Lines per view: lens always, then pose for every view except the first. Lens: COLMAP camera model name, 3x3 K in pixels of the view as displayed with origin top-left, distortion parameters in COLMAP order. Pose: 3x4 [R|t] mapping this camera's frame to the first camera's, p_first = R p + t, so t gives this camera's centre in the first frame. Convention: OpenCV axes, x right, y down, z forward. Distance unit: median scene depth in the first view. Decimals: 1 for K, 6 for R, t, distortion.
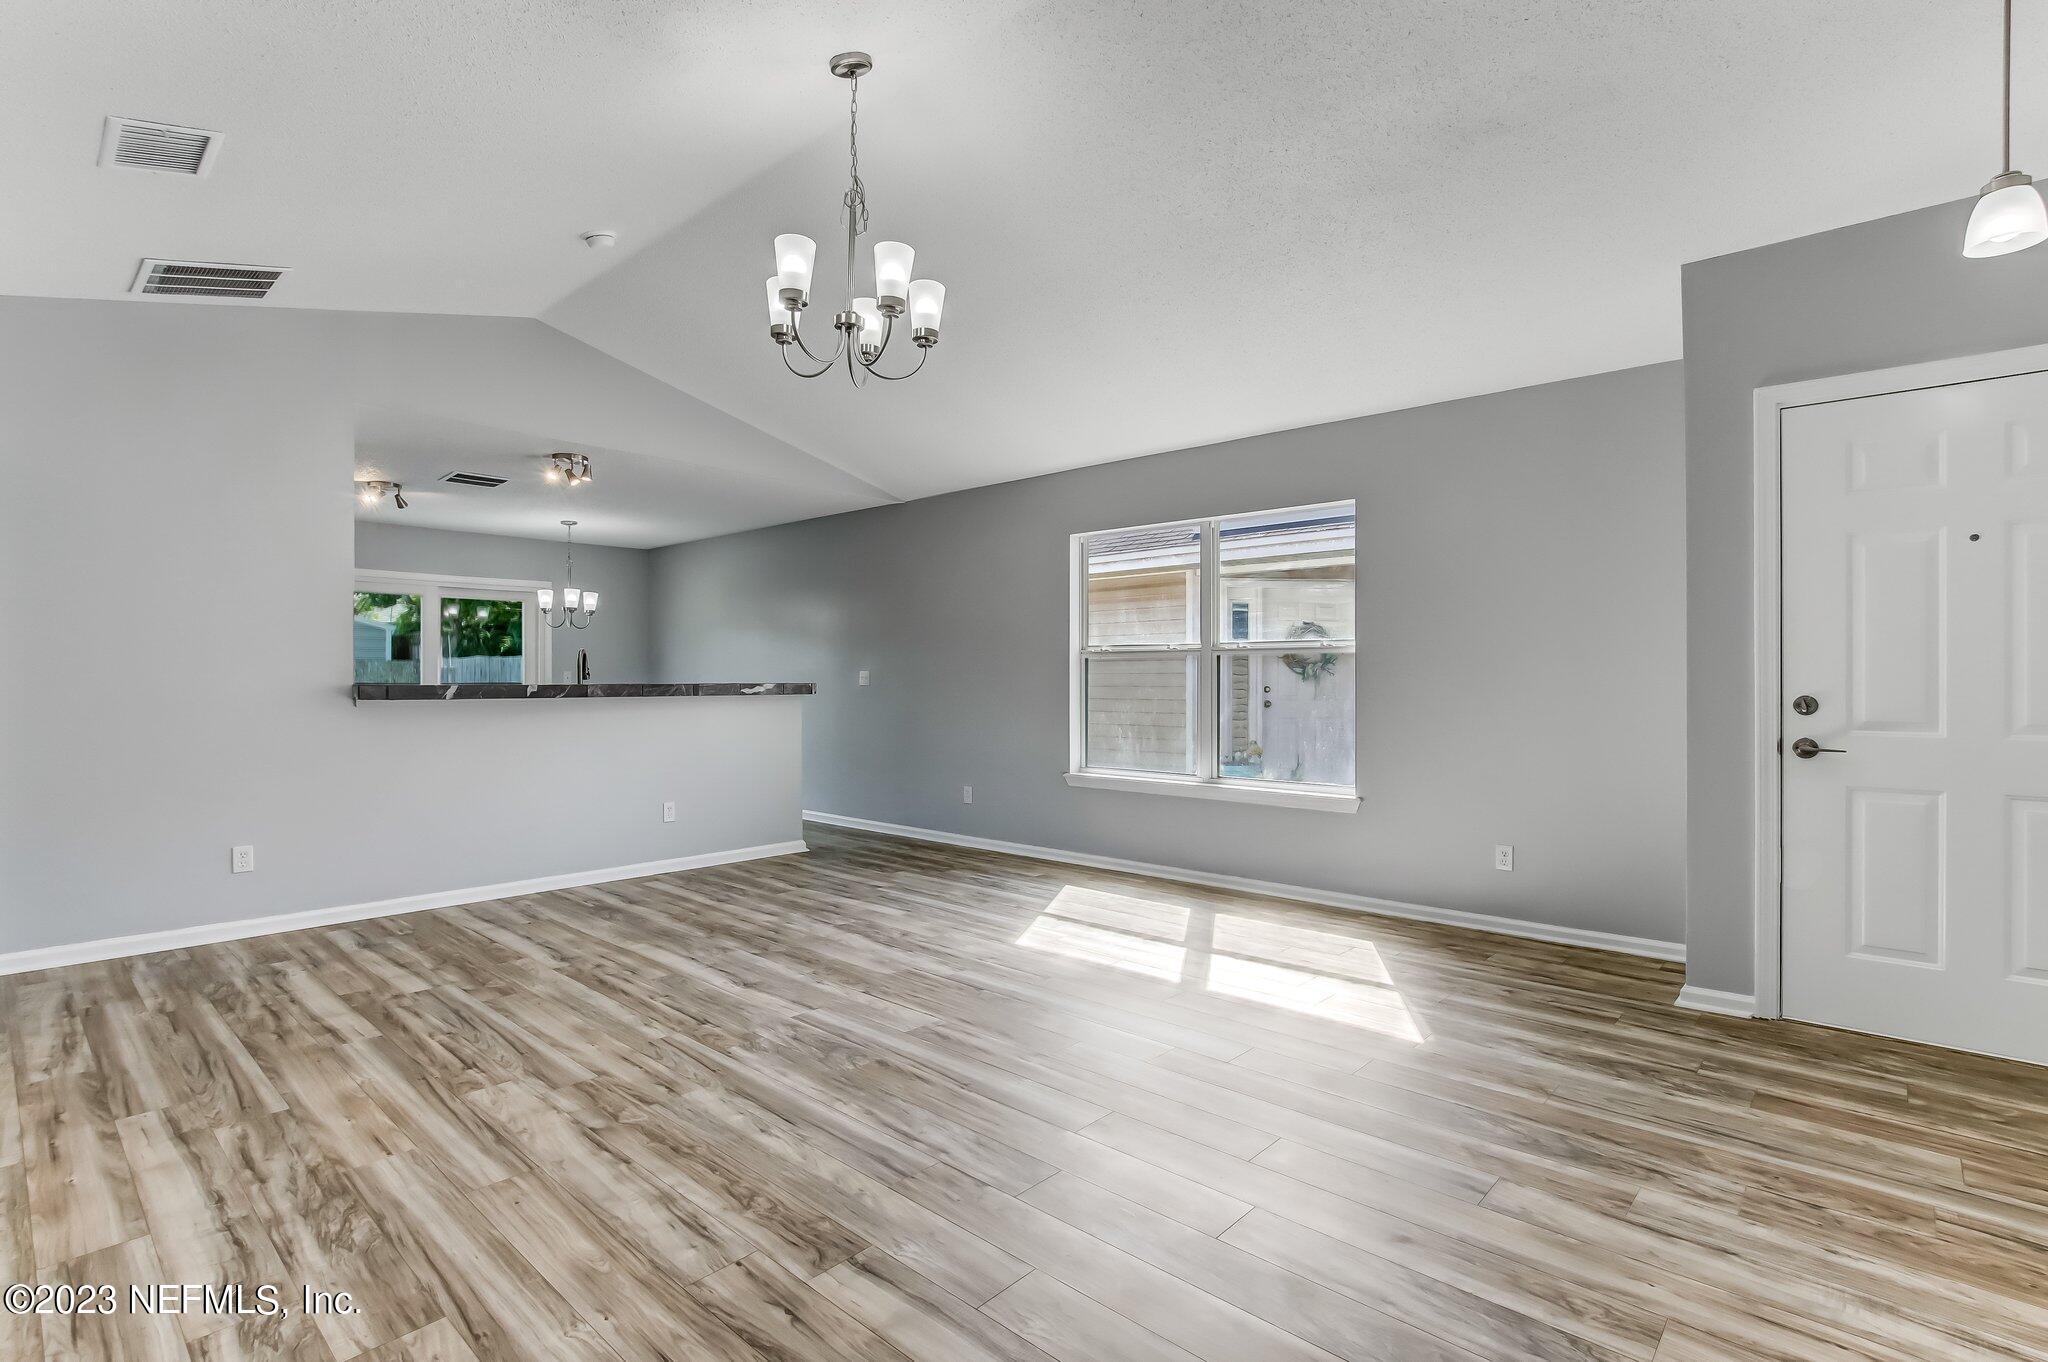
lens RADIAL K [[953.1, 0, 1033.4], [0, 953.1, 660.3], [0, 0, 1]] dist [-0.010908, 0.000866]
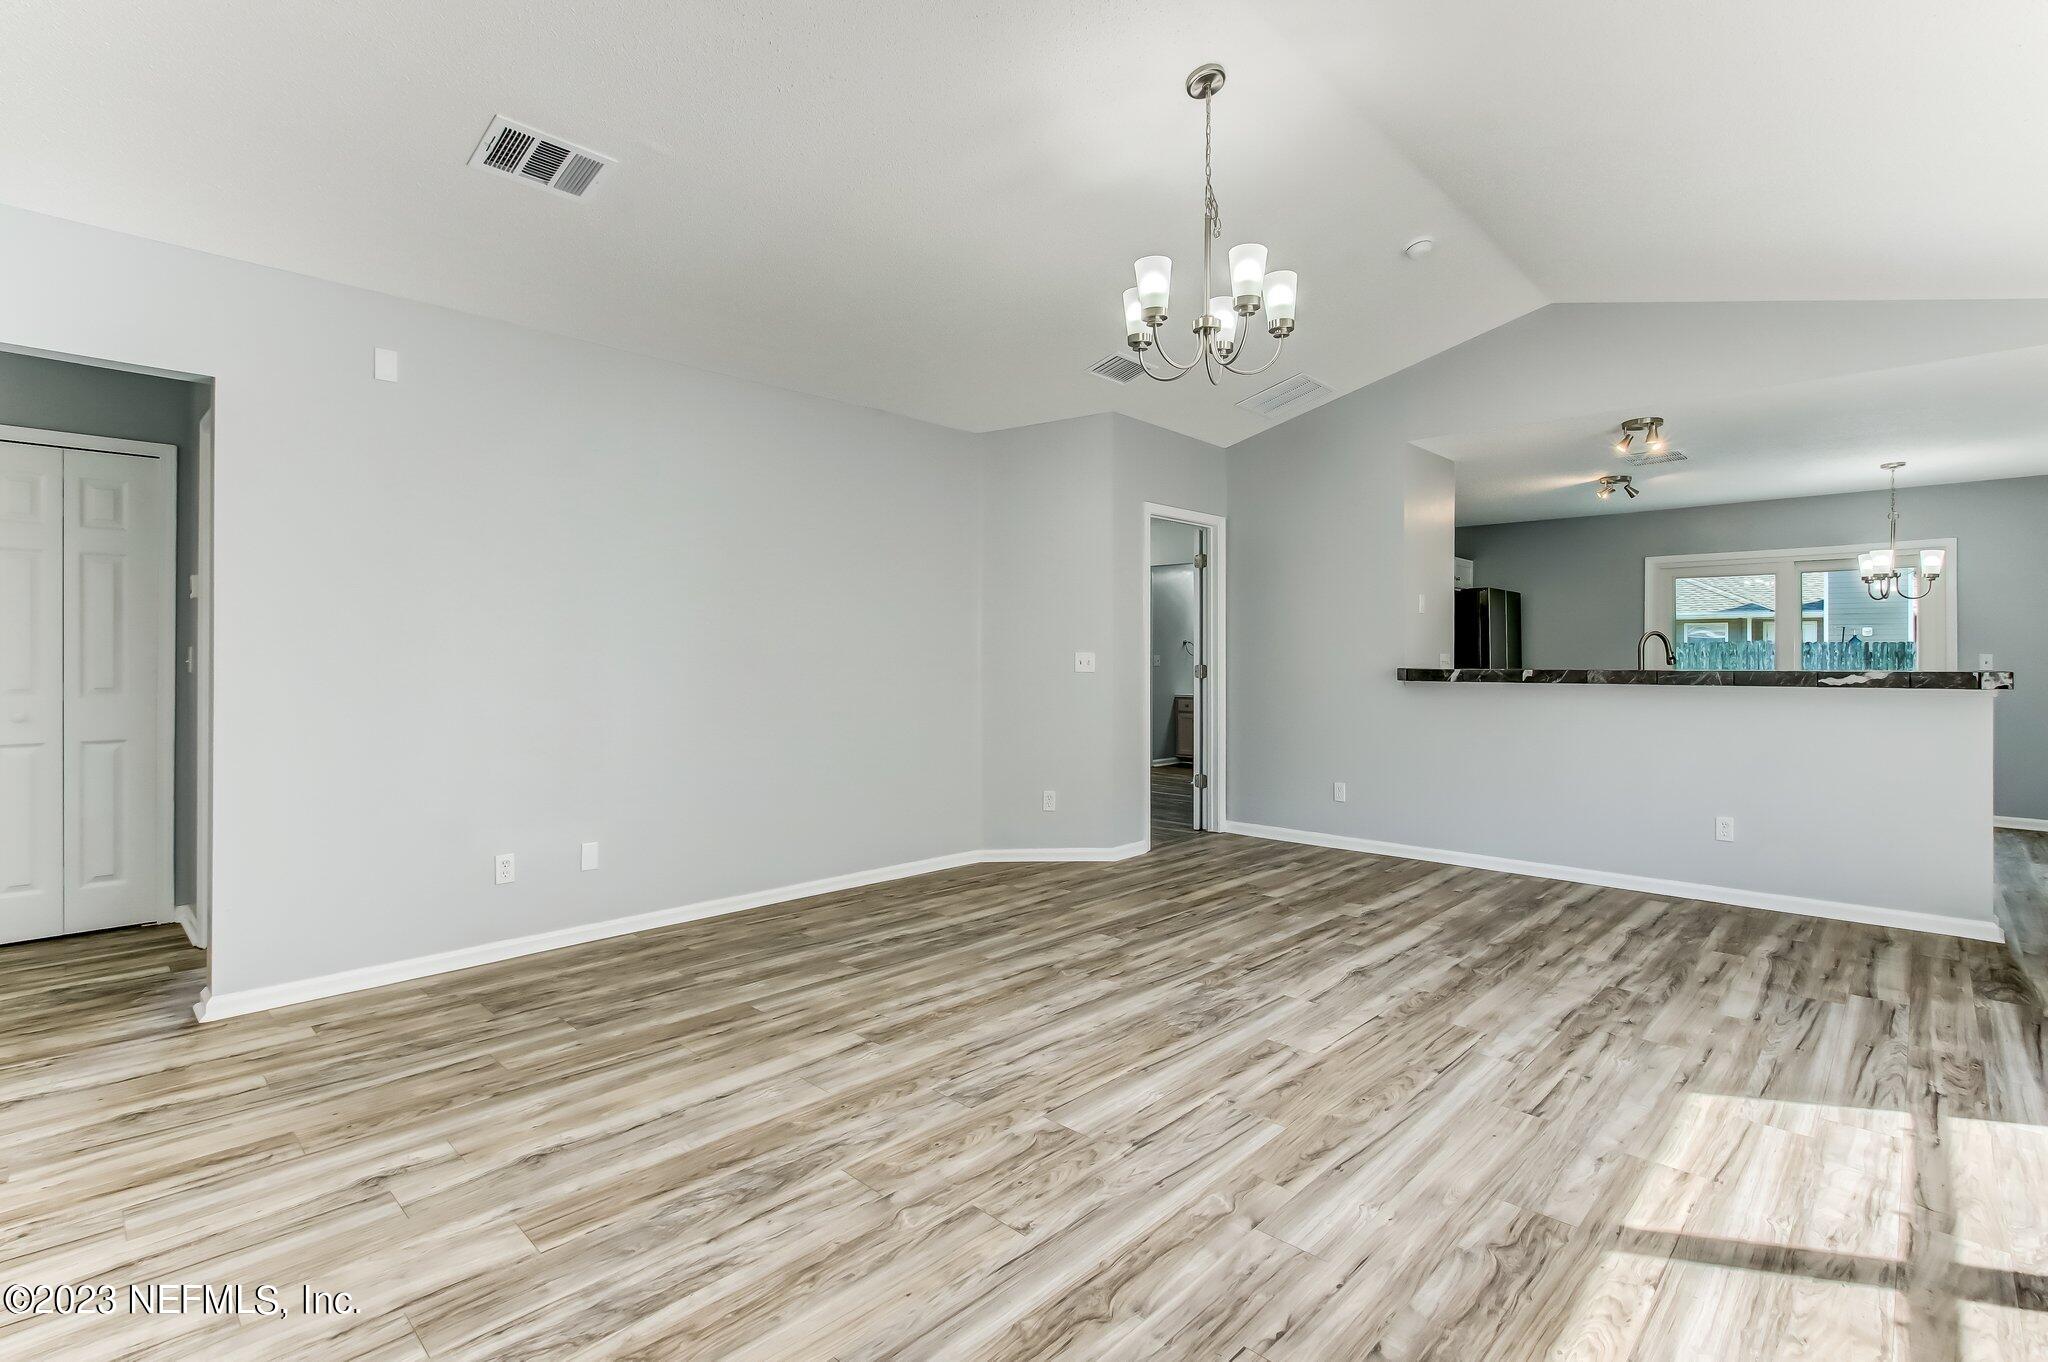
lens RADIAL K [[959.7, 0, 1034.4], [0, 959.7, 652.0], [0, 0, 1]] dist [-0.011848, 0.001190]
pose [[-0.024382, -0.008999, -0.999662, 0.840244], [0.022875, 0.999693, -0.009557, 0.004597], [0.999441, -0.023100, -0.024169, 0.799805]]
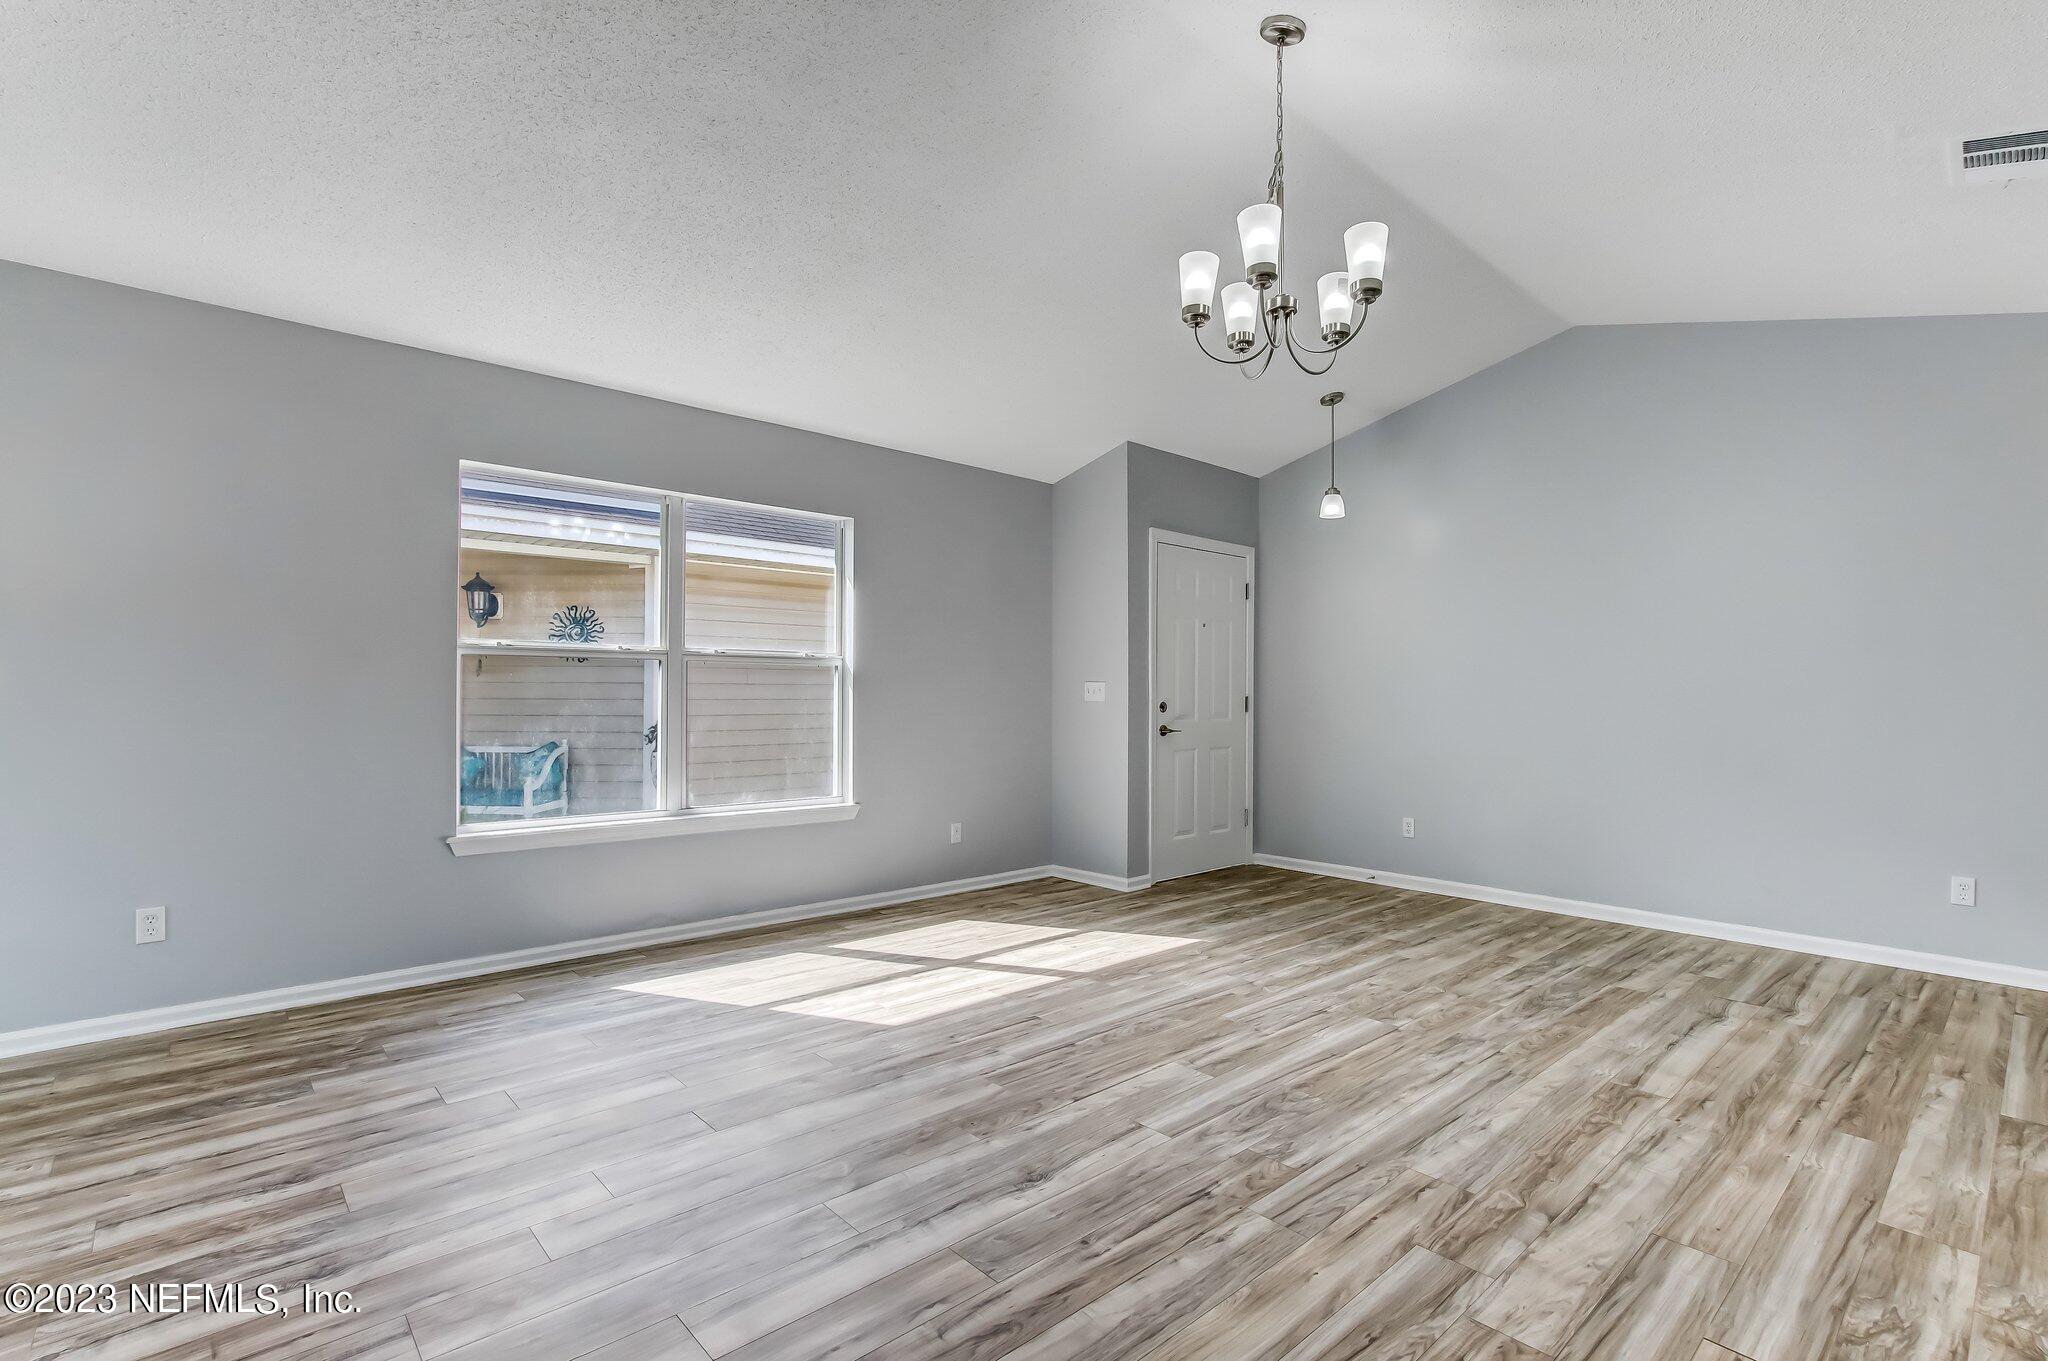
lens RADIAL K [[943.5, 0, 1024.0], [0, 943.5, 680.5], [0, 0, 1]] dist [-0.019909, 0.008520]
pose [[0.107732, 0.014085, 0.994080, -1.084233], [-0.031693, 0.999440, -0.010726, 0.015662], [-0.993675, -0.030350, 0.108118, 1.100747]]
